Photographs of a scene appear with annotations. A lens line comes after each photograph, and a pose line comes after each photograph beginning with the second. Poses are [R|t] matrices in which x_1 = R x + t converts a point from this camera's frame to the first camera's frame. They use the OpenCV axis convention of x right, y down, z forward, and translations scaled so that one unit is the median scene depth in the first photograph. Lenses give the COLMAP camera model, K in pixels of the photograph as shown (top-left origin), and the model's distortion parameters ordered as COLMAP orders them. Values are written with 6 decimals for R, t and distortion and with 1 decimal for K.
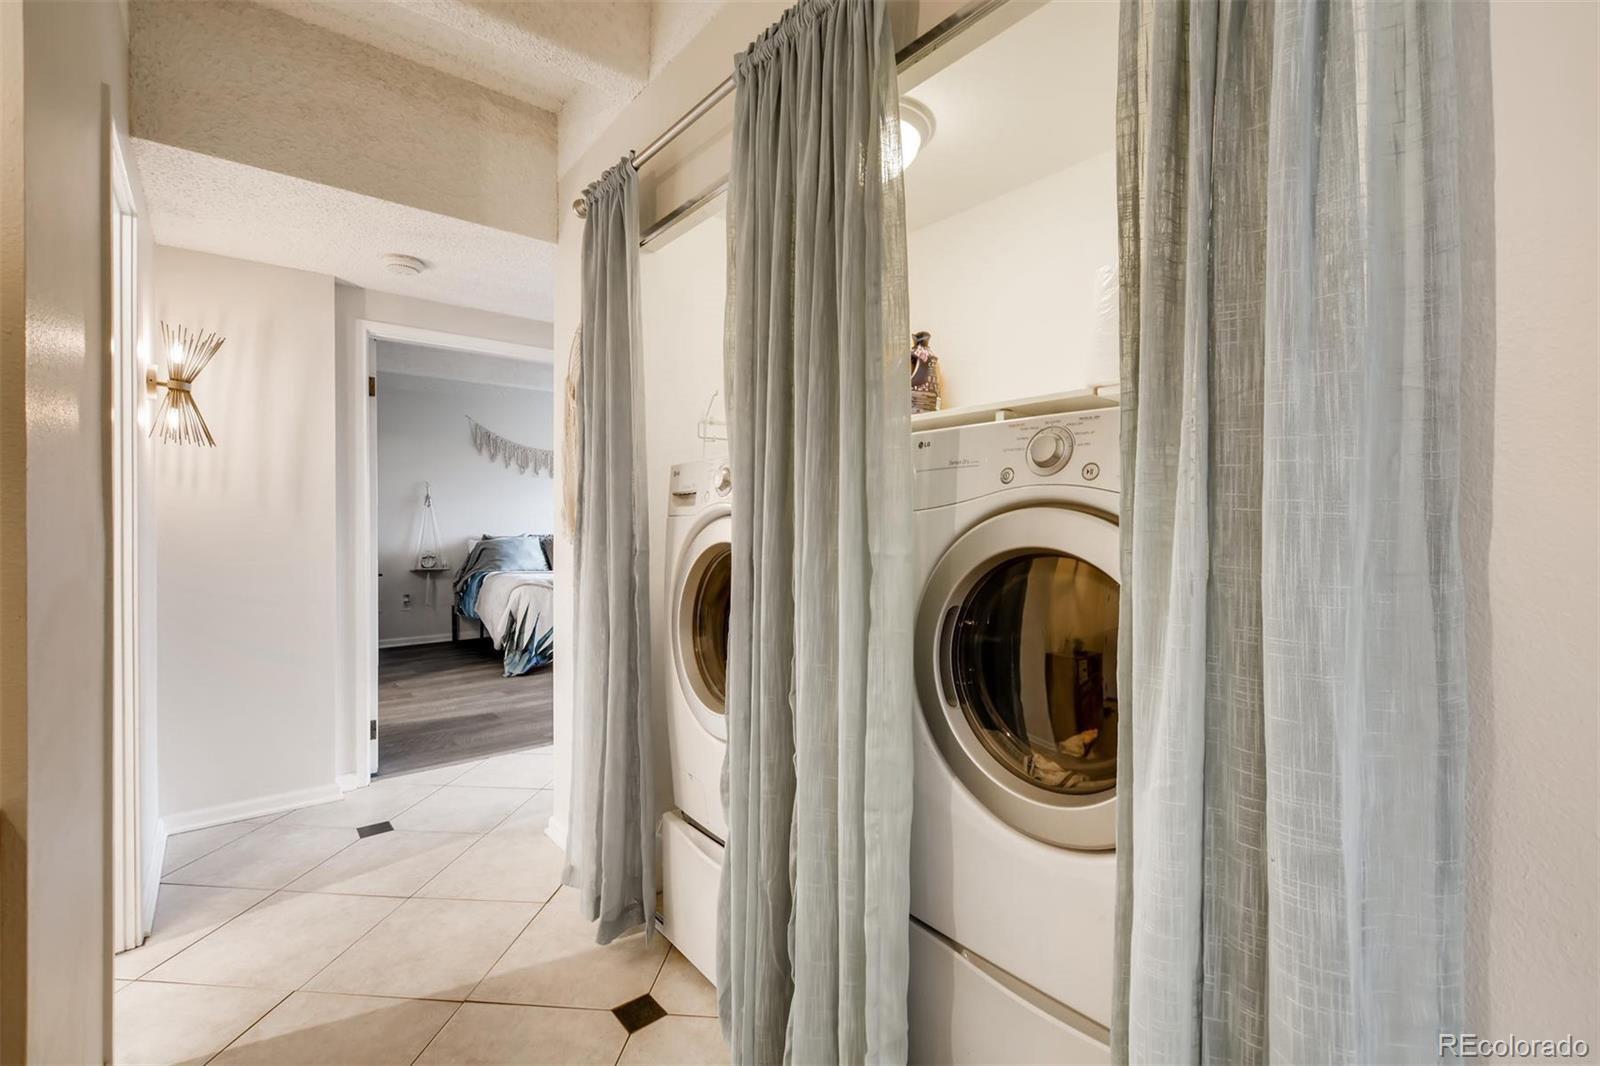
lens RADIAL K [[705.1, 0, 802.7], [0, 705.1, 530.9], [0, 0, 1]] dist [0.001958, -0.000125]
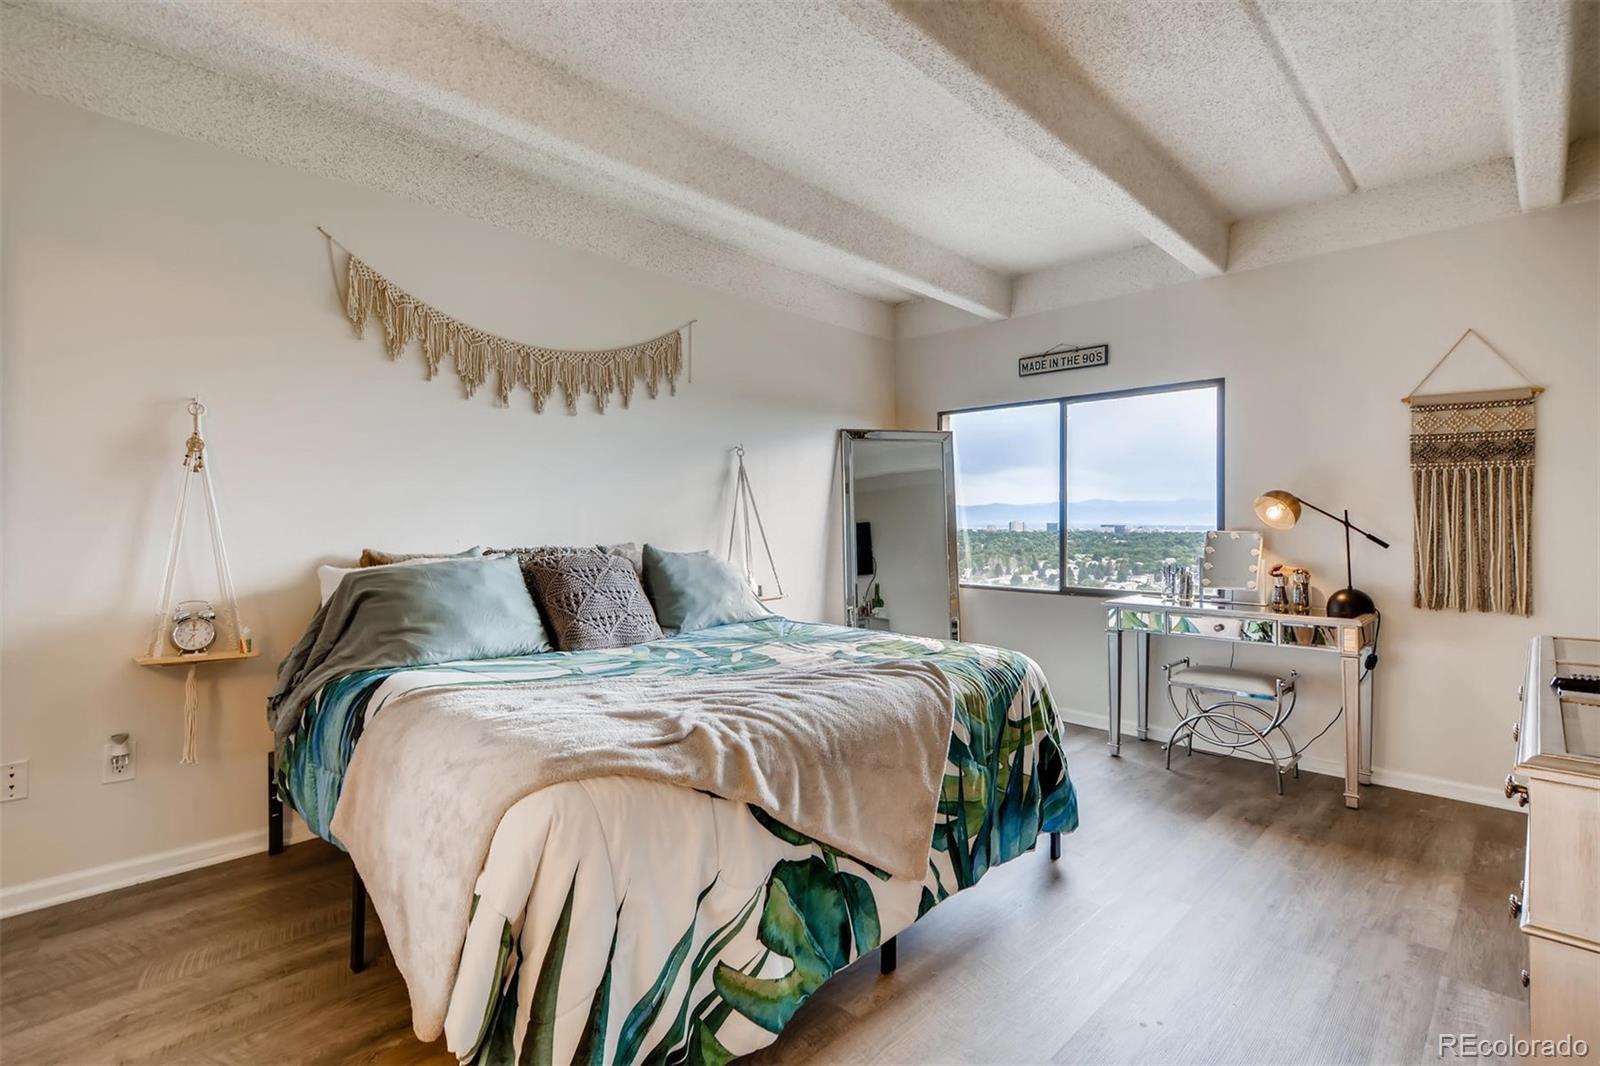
lens RADIAL K [[768.4, 0, 797.4], [0, 768.4, 525.8], [0, 0, 1]] dist [-0.001380, -0.000130]
pose [[0.994893, 0.007428, 0.100658, -0.276230], [-0.005967, 0.999873, -0.014802, -0.003581], [-0.100756, 0.014126, 0.994811, 0.596195]]
